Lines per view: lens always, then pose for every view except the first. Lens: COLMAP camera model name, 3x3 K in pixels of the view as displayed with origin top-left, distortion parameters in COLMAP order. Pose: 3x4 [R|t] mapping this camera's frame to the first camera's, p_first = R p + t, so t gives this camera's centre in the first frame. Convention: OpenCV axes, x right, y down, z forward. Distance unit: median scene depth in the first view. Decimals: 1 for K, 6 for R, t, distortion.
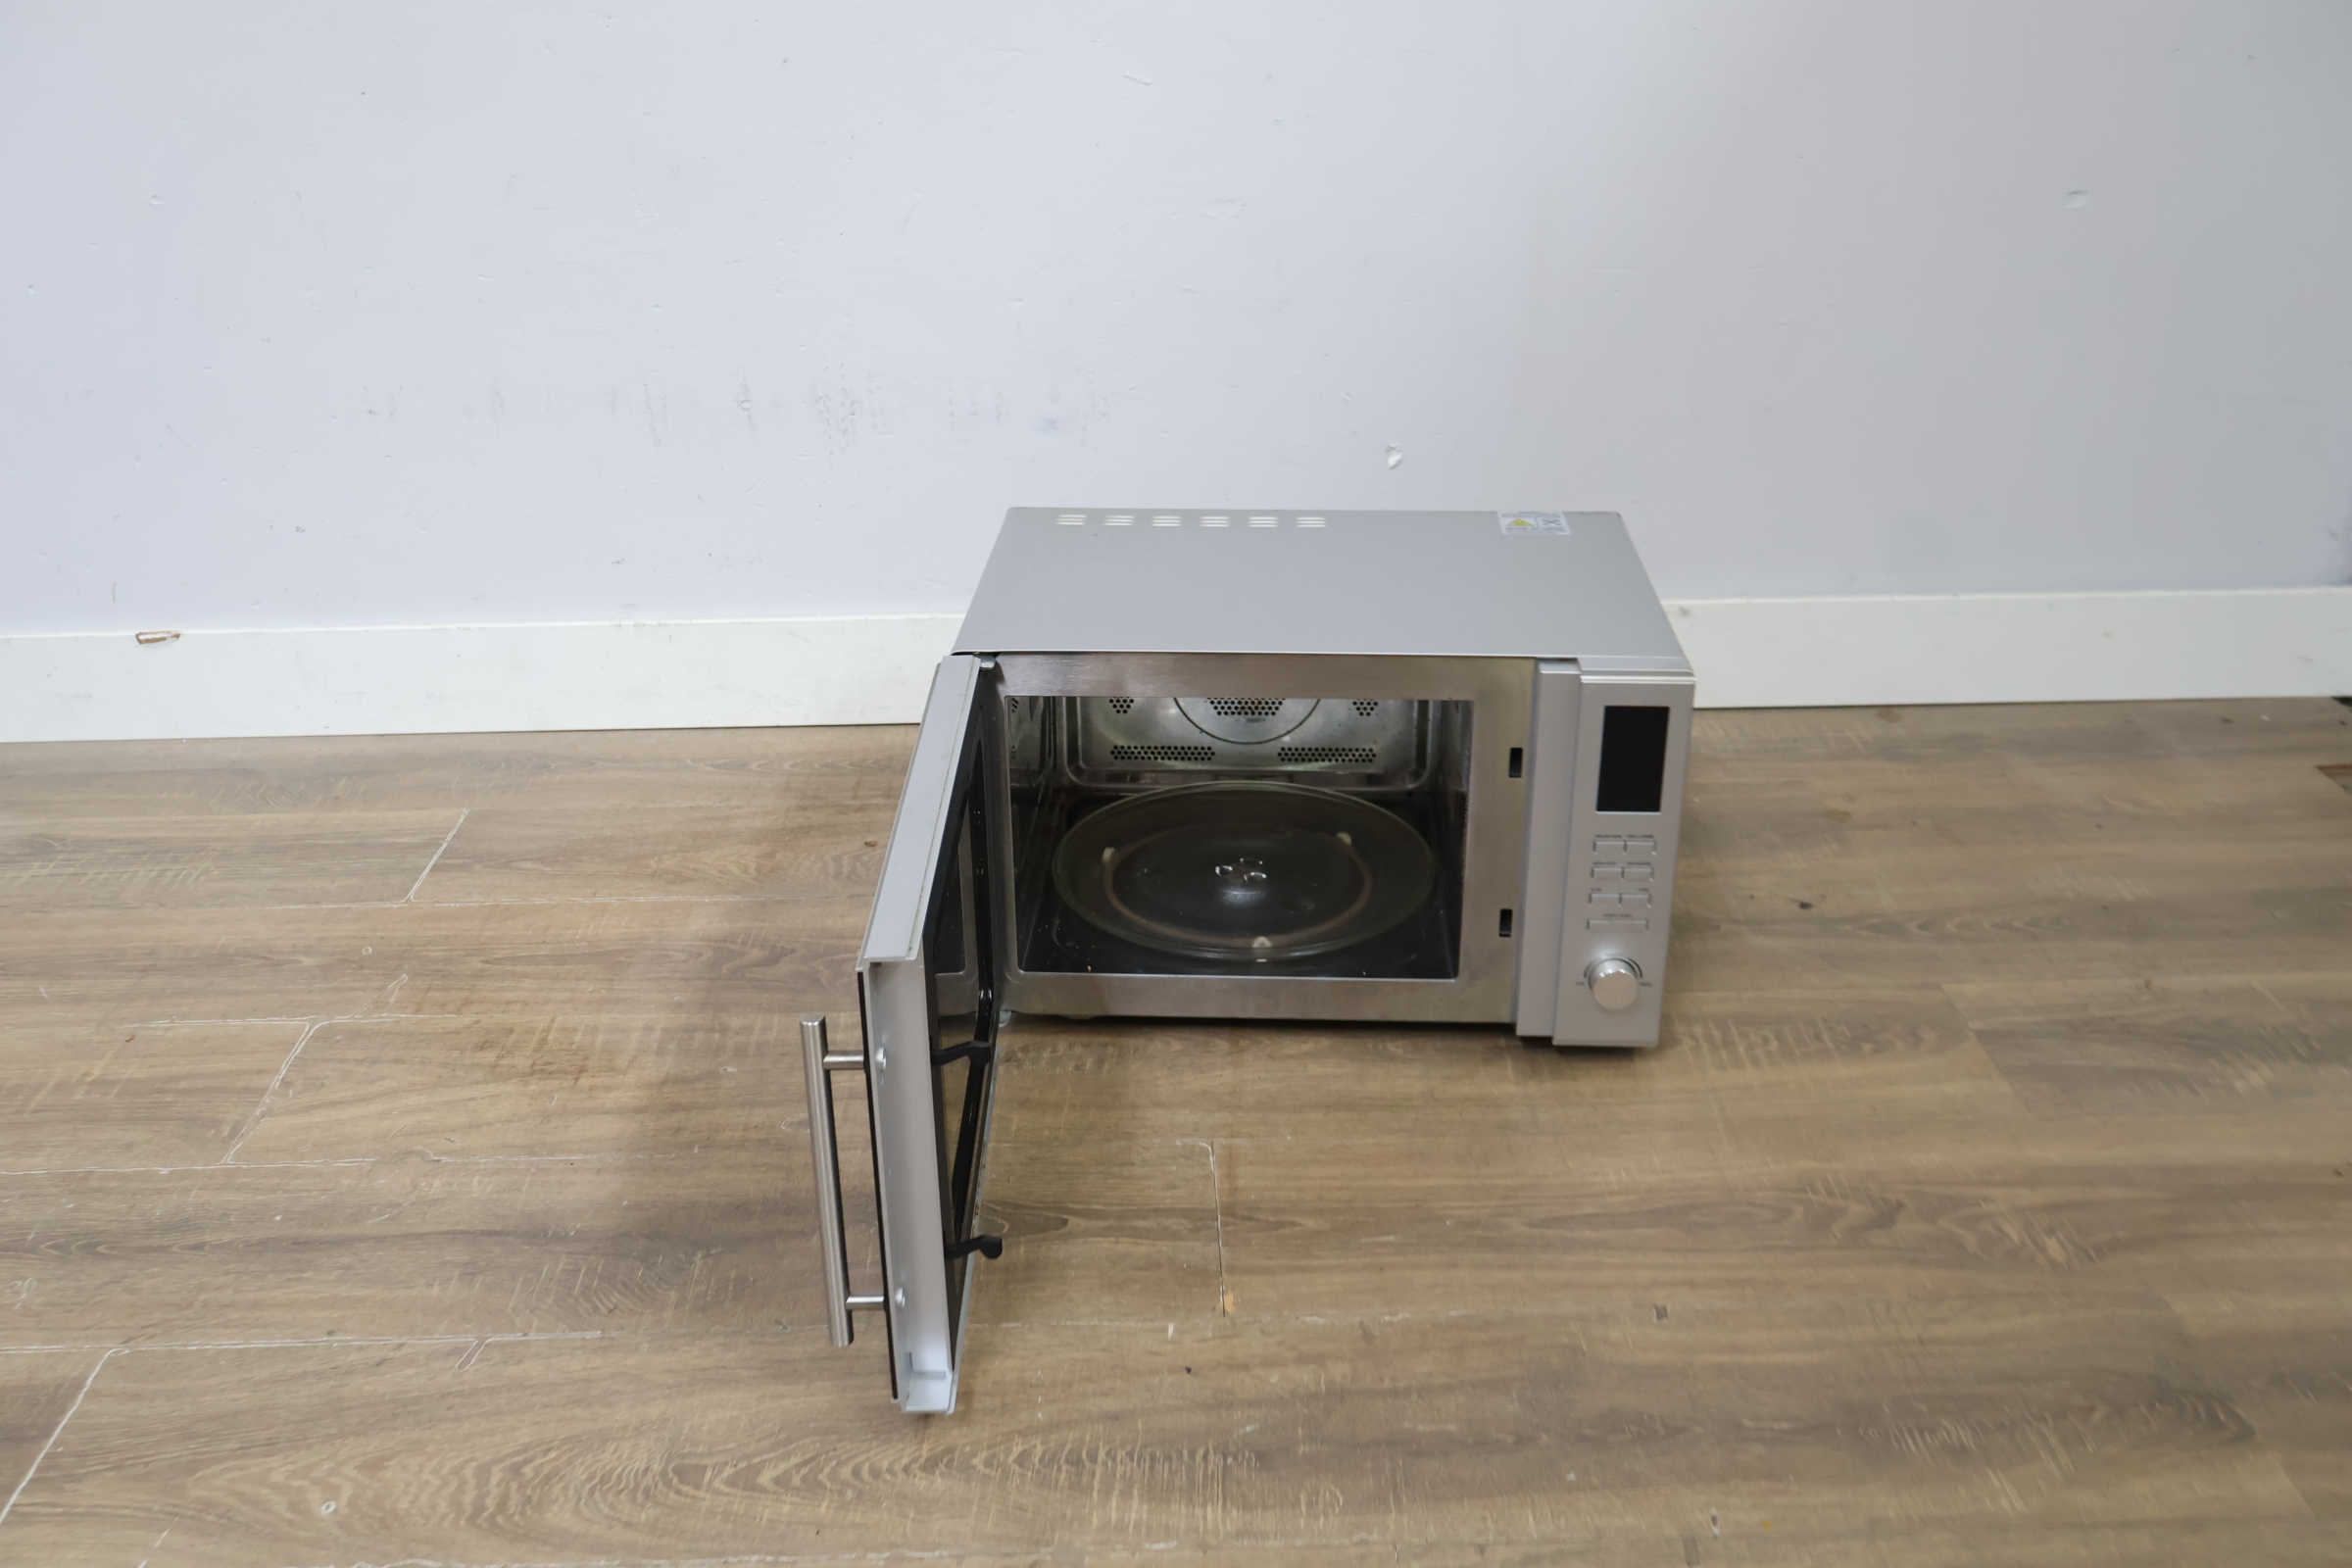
lens RADIAL K [[2138.9, 0, 1178.1], [0, 2138.9, 775.3], [0, 0, 1]] dist [-0.002179, 0.000000]
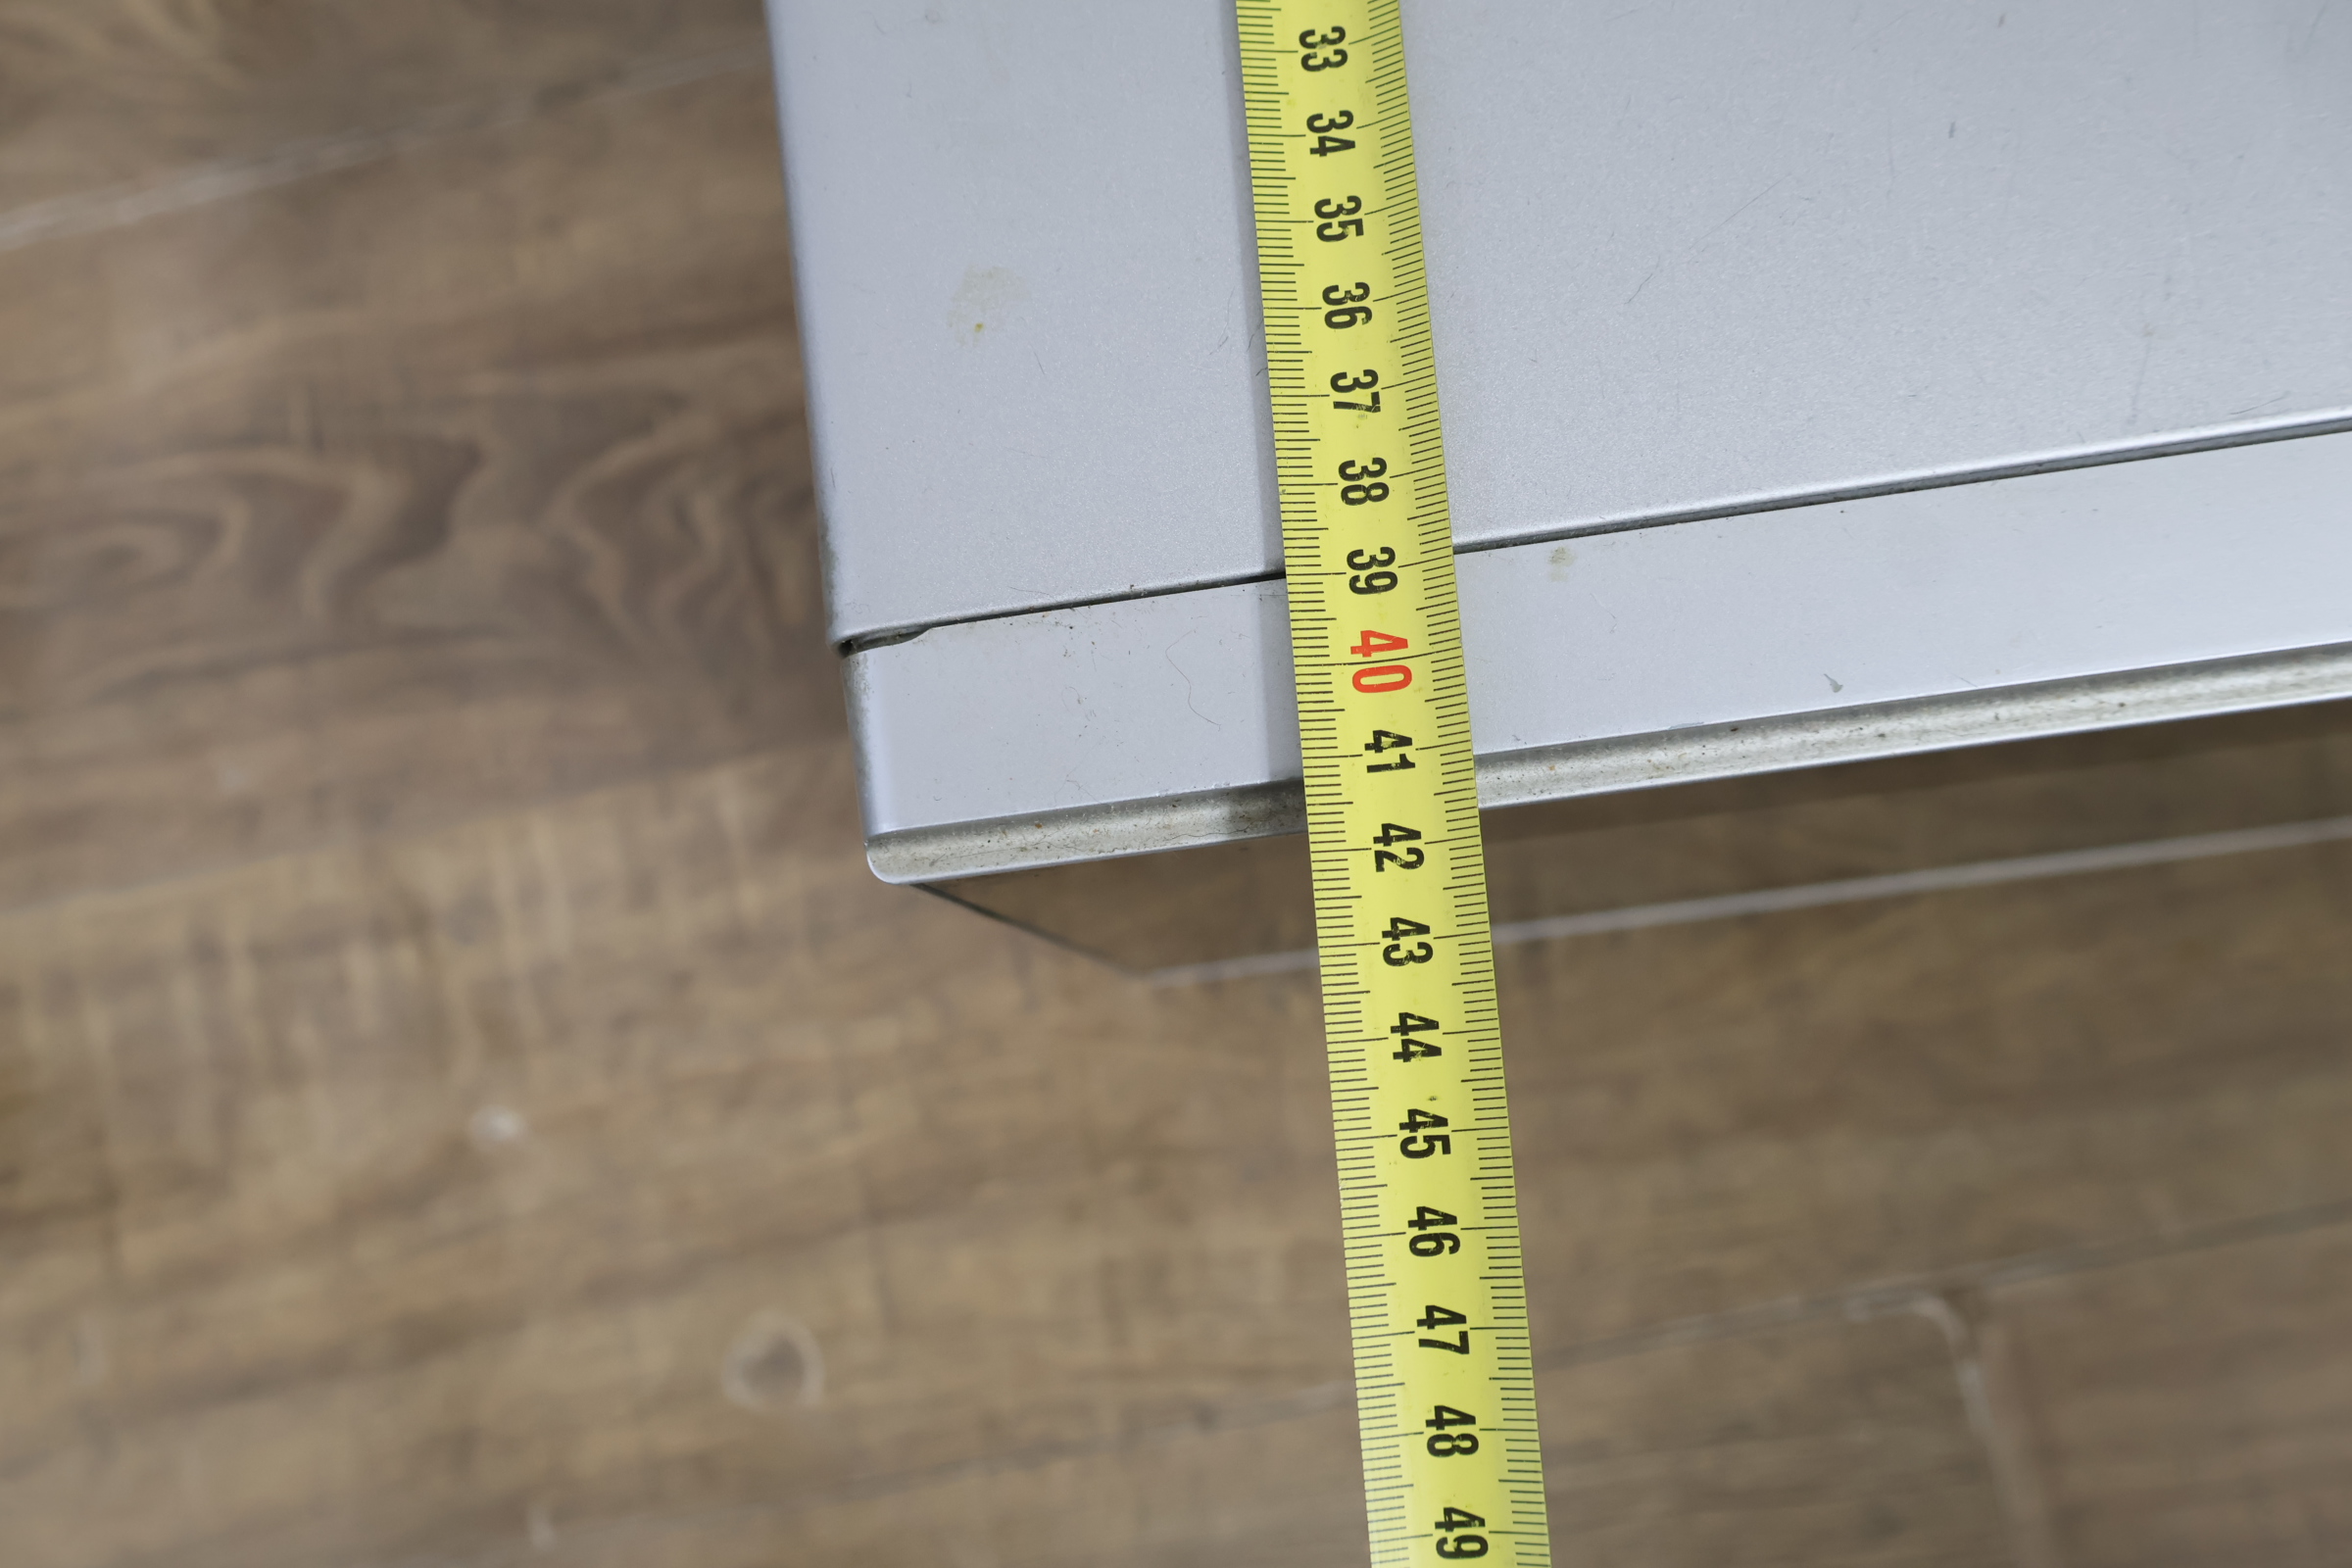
lens RADIAL K [[2138.9, 0, 1192.0], [0, 2138.9, 789.1], [0, 0, 1]] dist [-0.002179, 0.000000]
pose [[0.980559, -0.183757, -0.068822, -0.068211], [0.153958, 0.503027, 0.850447, -0.188883], [-0.121657, -0.844510, 0.521539, 0.921957]]
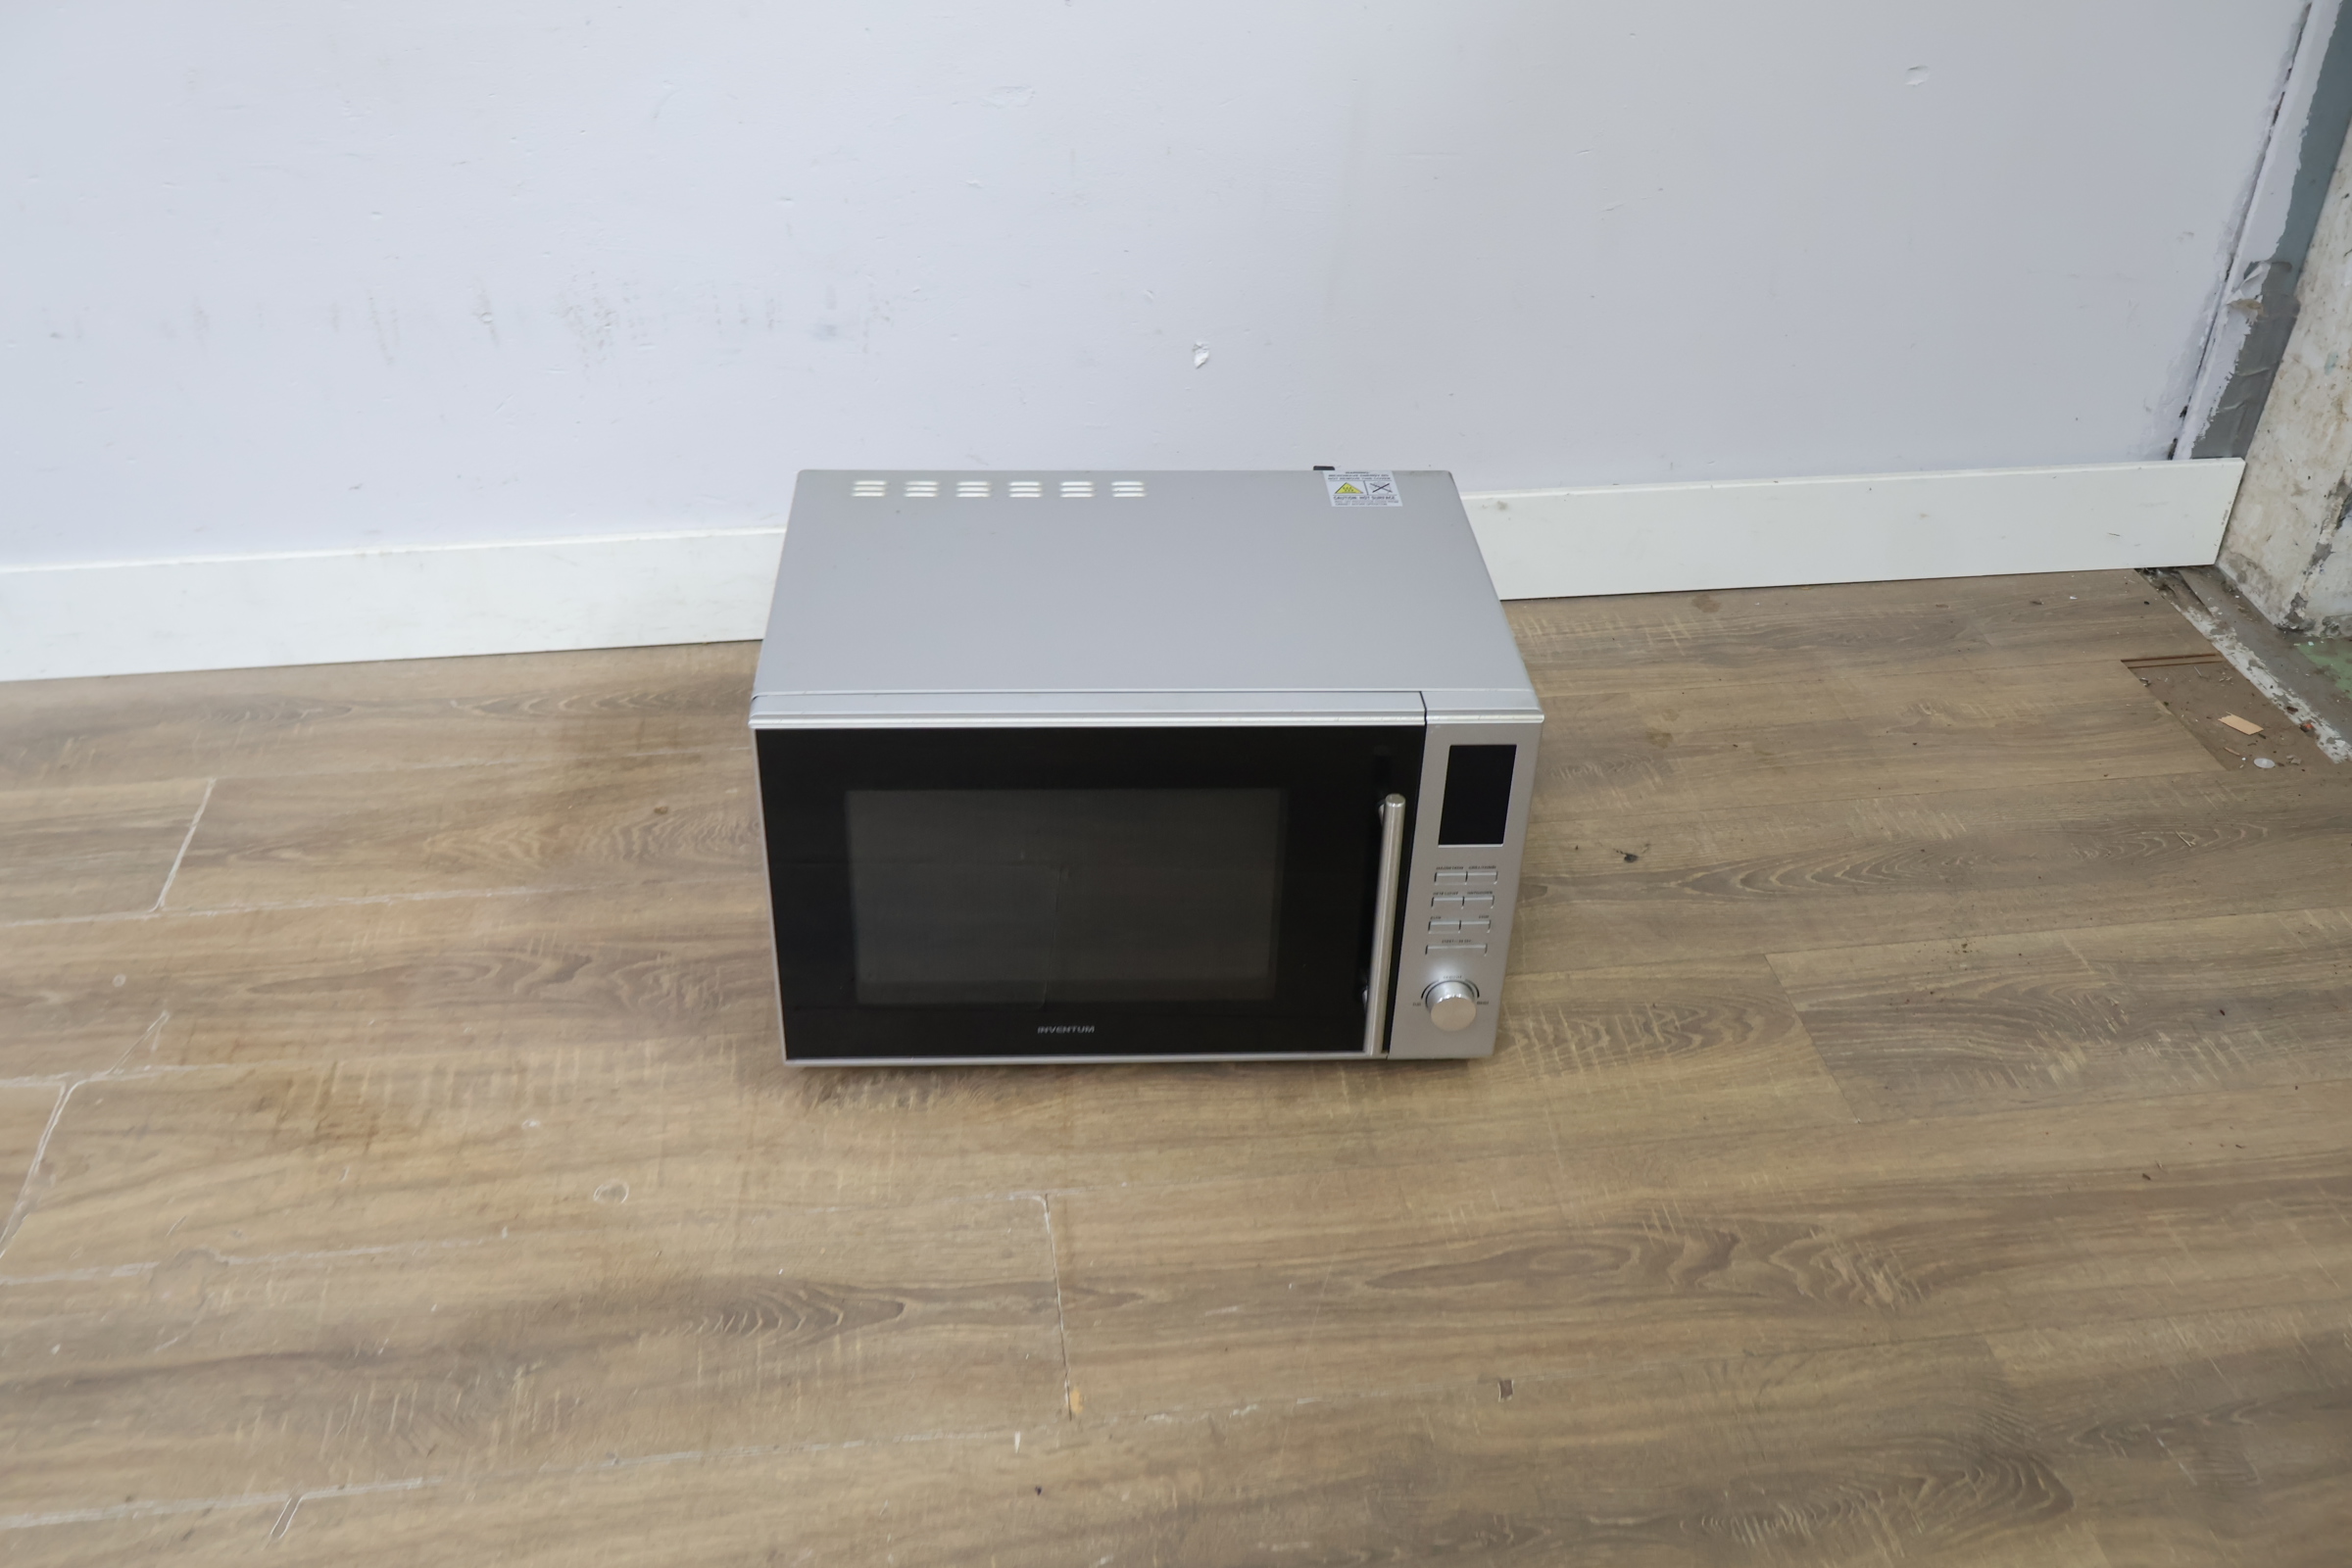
lens RADIAL K [[2138.9, 0, 1163.5], [0, 2138.9, 782.3], [0, 0, 1]] dist [-0.002179, 0.000000]
pose [[0.994757, -0.039312, 0.094405, -0.015736], [0.021778, 0.983418, 0.180041, -0.191676], [-0.099918, -0.177041, 0.979118, 0.075116]]
